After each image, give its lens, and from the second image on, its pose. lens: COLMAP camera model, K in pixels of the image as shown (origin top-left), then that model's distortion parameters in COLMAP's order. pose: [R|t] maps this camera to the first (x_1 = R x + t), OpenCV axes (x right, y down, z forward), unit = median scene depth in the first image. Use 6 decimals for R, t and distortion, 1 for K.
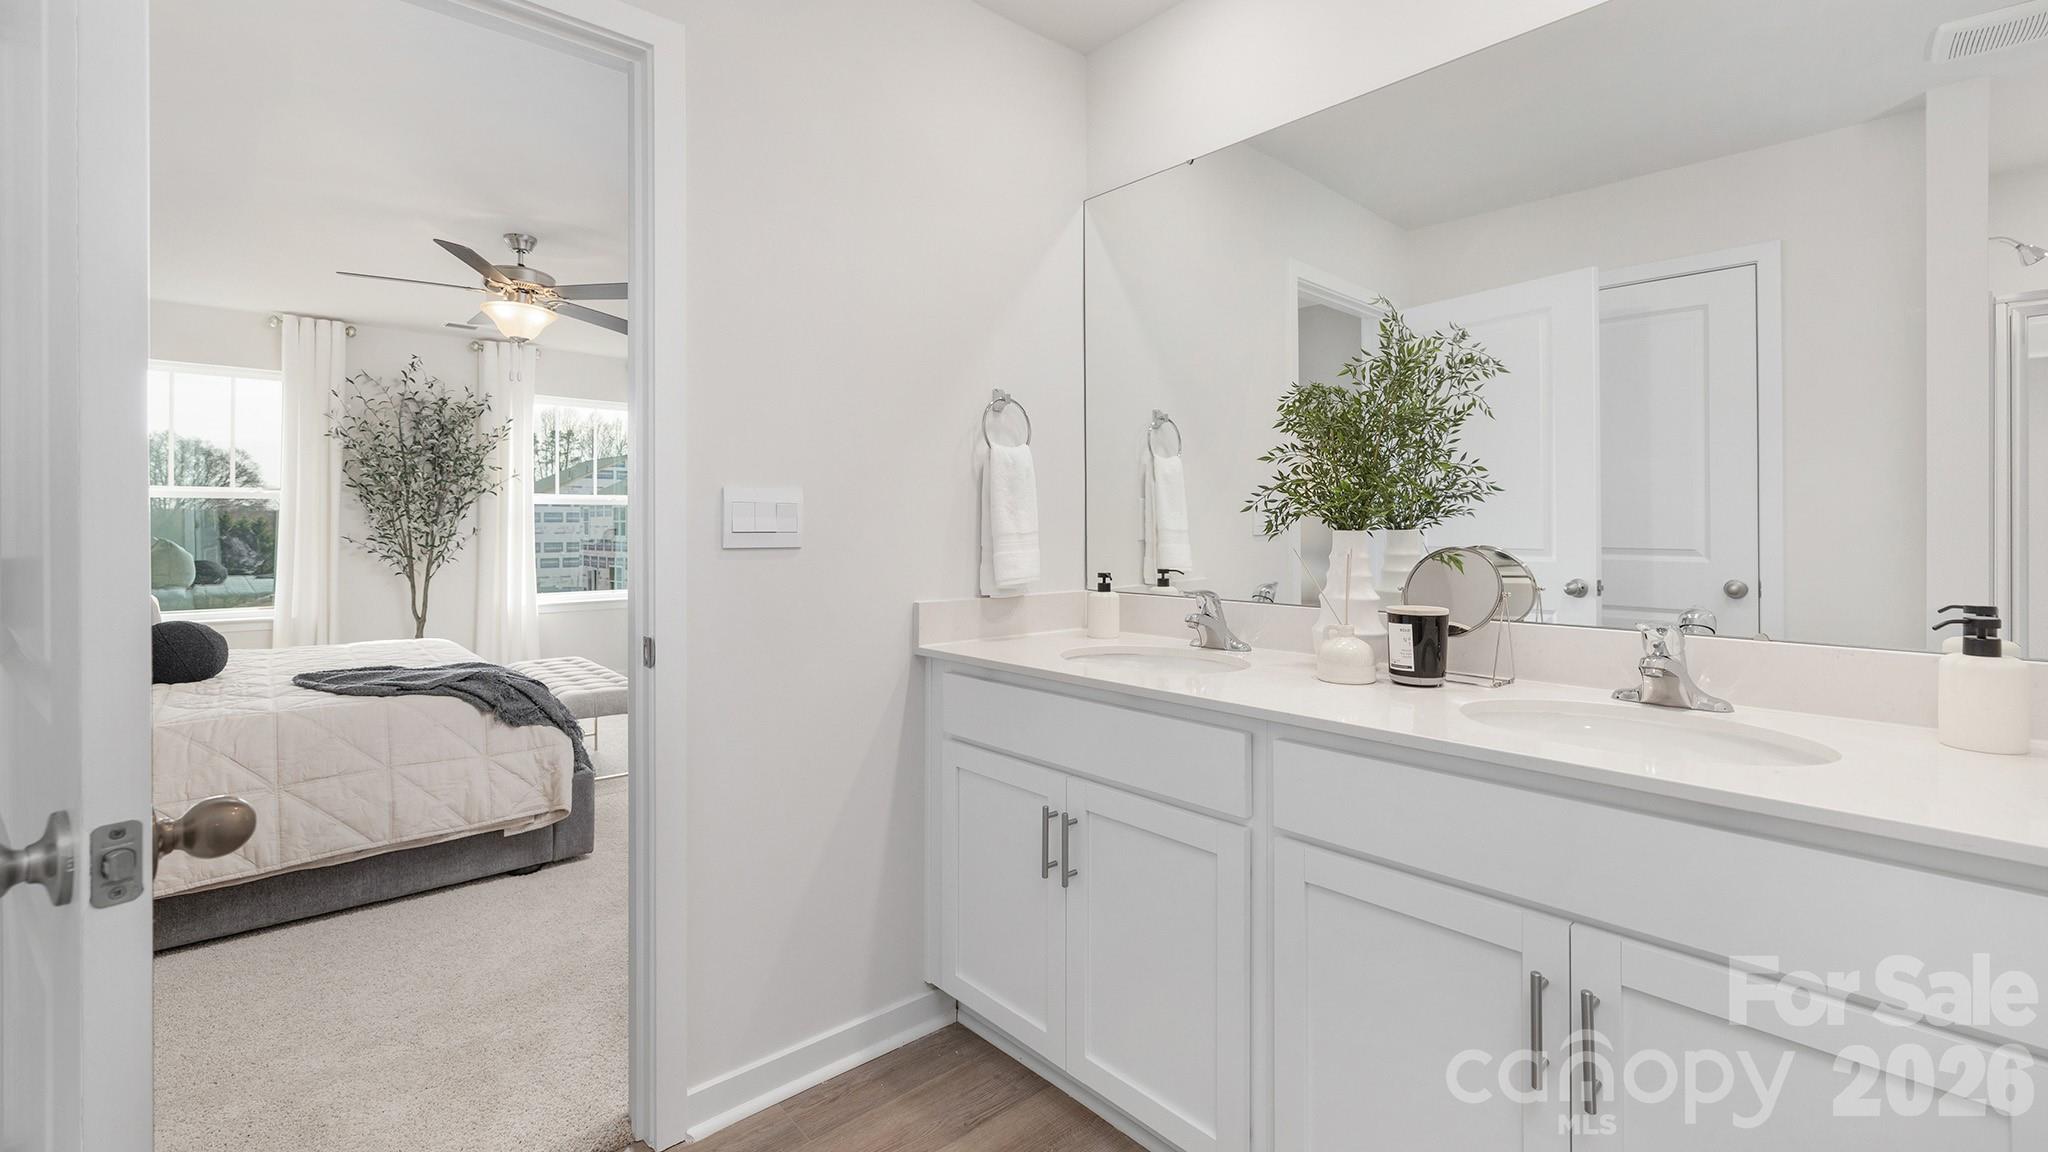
lens RADIAL K [[865.0, 0, 1020.1], [0, 865.0, 522.1], [0, 0, 1]] dist [-0.000870, -0.000073]
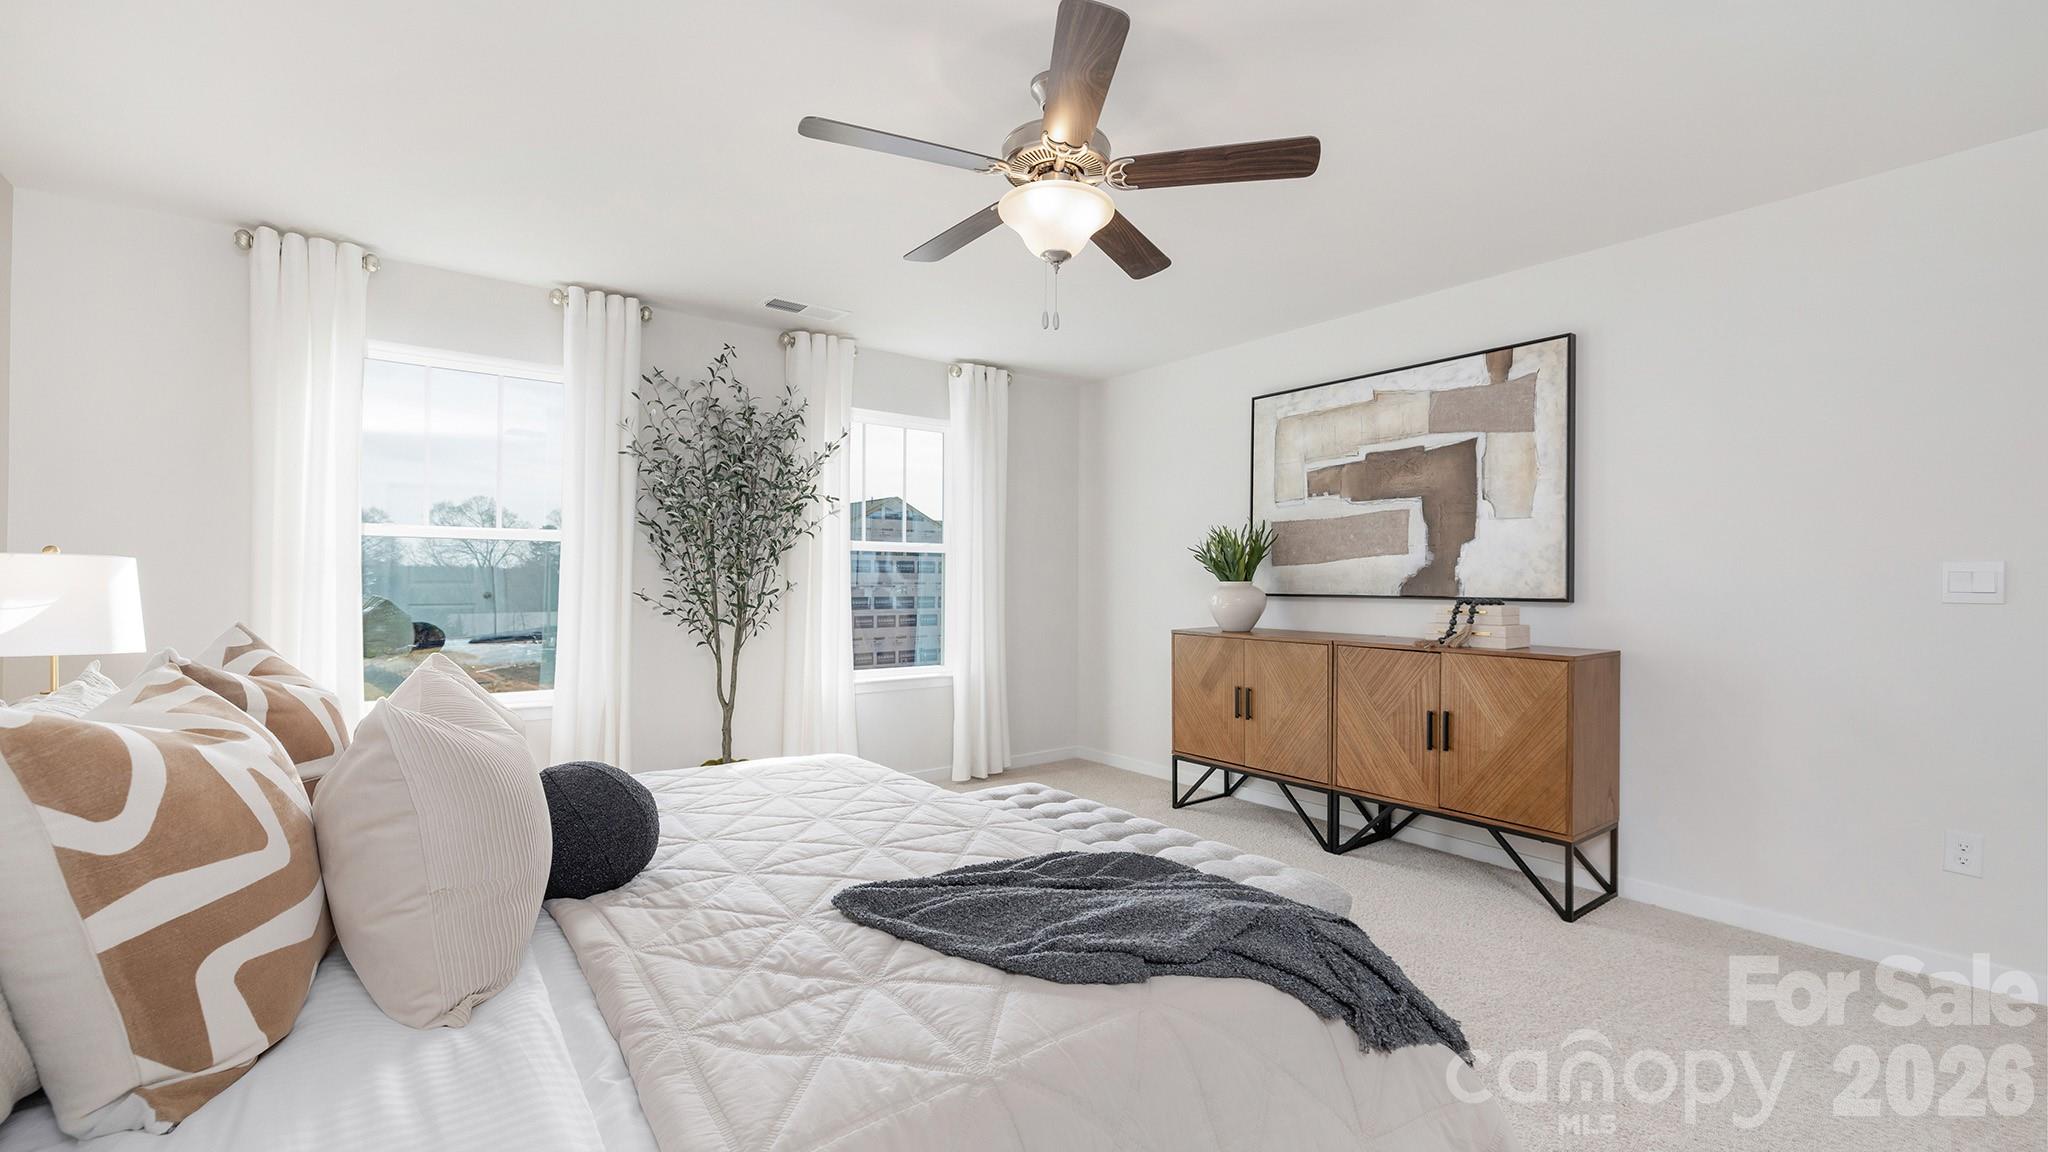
lens RADIAL K [[860.3, 0, 1024.0], [0, 860.3, 576.0], [0, 0, 1]] dist [-0.000696, -0.000110]
pose [[0.995746, 0.001962, -0.092123, -0.379327], [-0.002119, 0.999996, -0.001608, 0.003037], [0.092120, 0.001796, 0.995746, 0.296599]]
